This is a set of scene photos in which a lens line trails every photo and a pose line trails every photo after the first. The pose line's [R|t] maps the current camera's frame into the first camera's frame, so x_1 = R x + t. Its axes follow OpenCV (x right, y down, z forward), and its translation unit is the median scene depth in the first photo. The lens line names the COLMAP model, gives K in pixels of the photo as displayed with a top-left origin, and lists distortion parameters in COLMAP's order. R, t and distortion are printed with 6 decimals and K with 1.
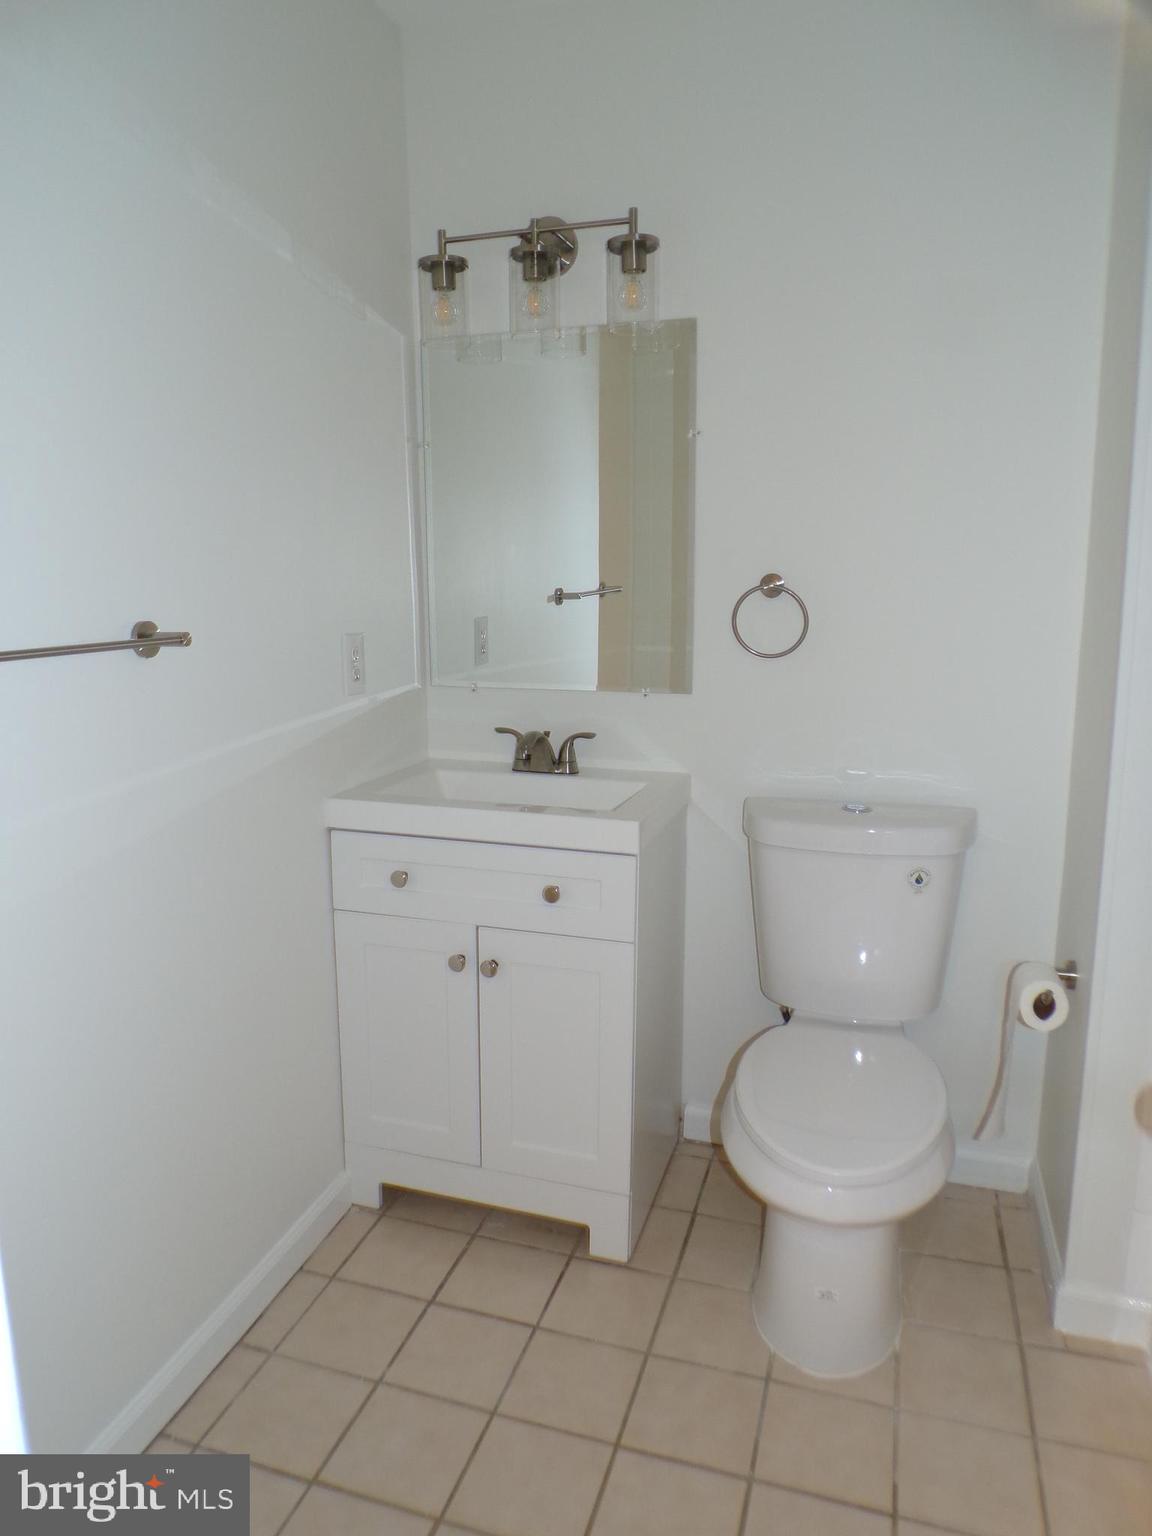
lens RADIAL K [[1048.1, 0, 576.0], [0, 1048.1, 768.0], [0, 0, 1]] dist [-0.058648, 0.048556]
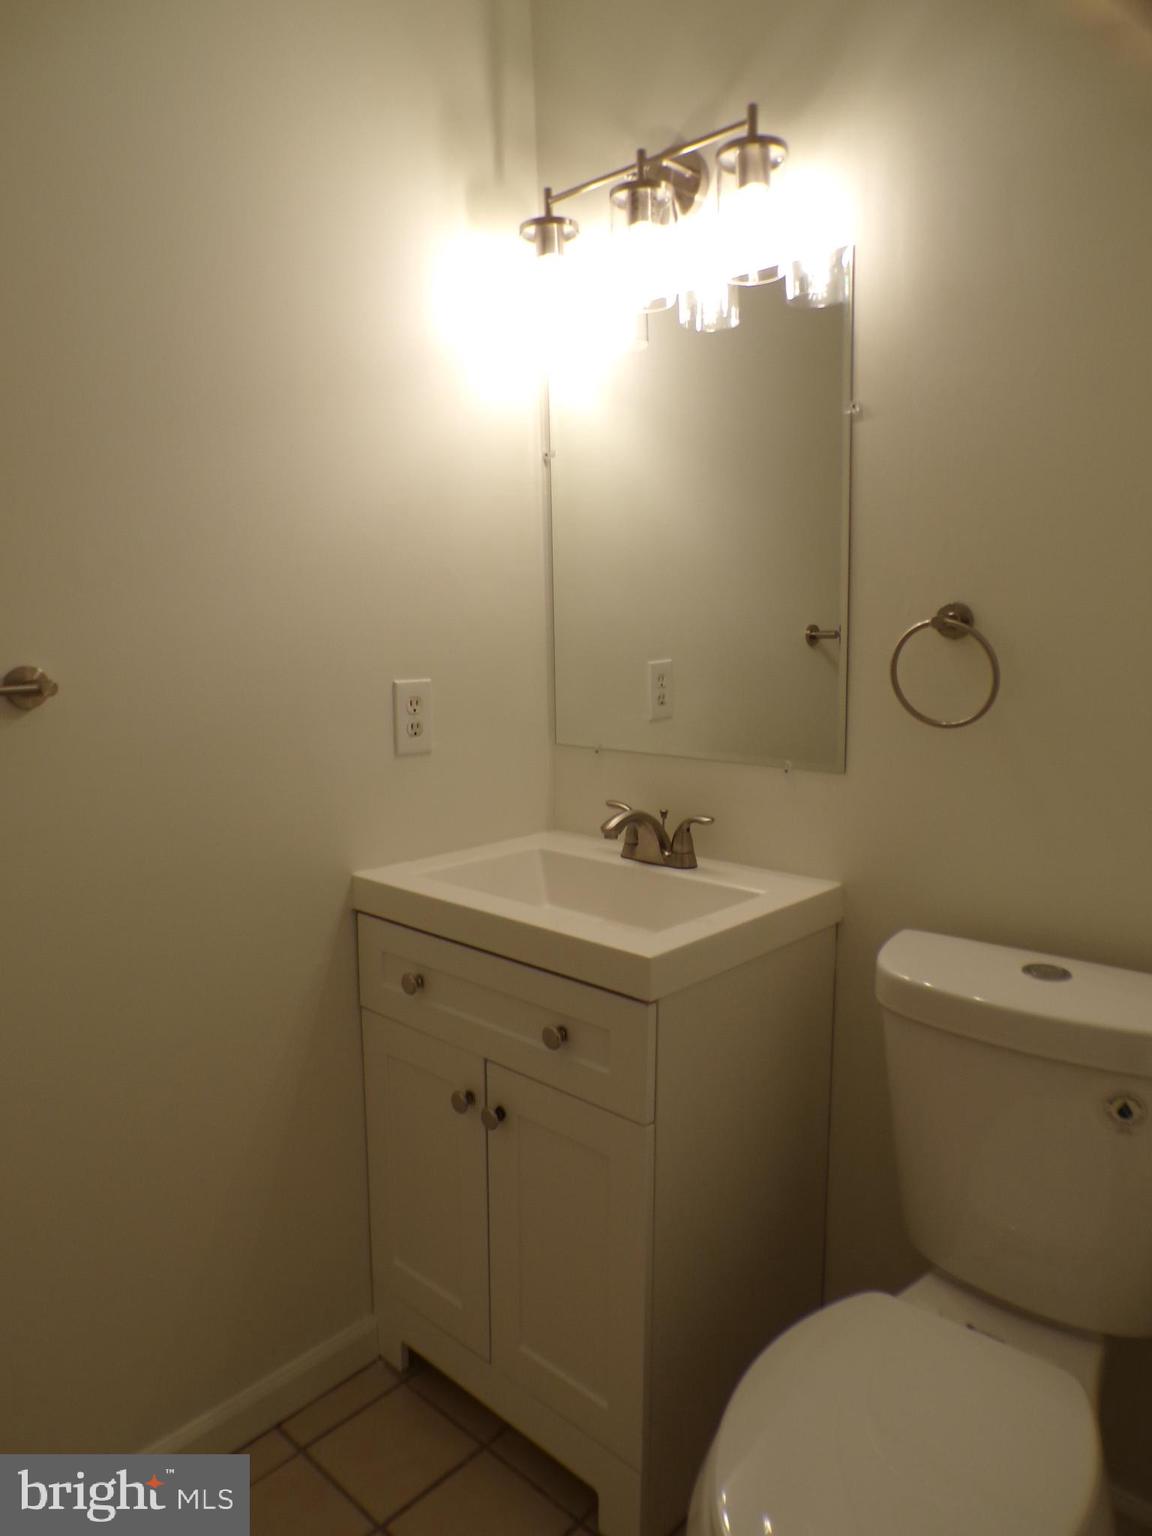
lens RADIAL K [[1048.1, 0, 576.0], [0, 1048.1, 768.0], [0, 0, 1]] dist [-0.058648, 0.048556]
pose [[0.902056, 0.057871, -0.427721, 0.265800], [-0.072273, 0.997231, -0.017496, -0.052065], [0.425524, 0.046695, 0.903742, 0.297057]]
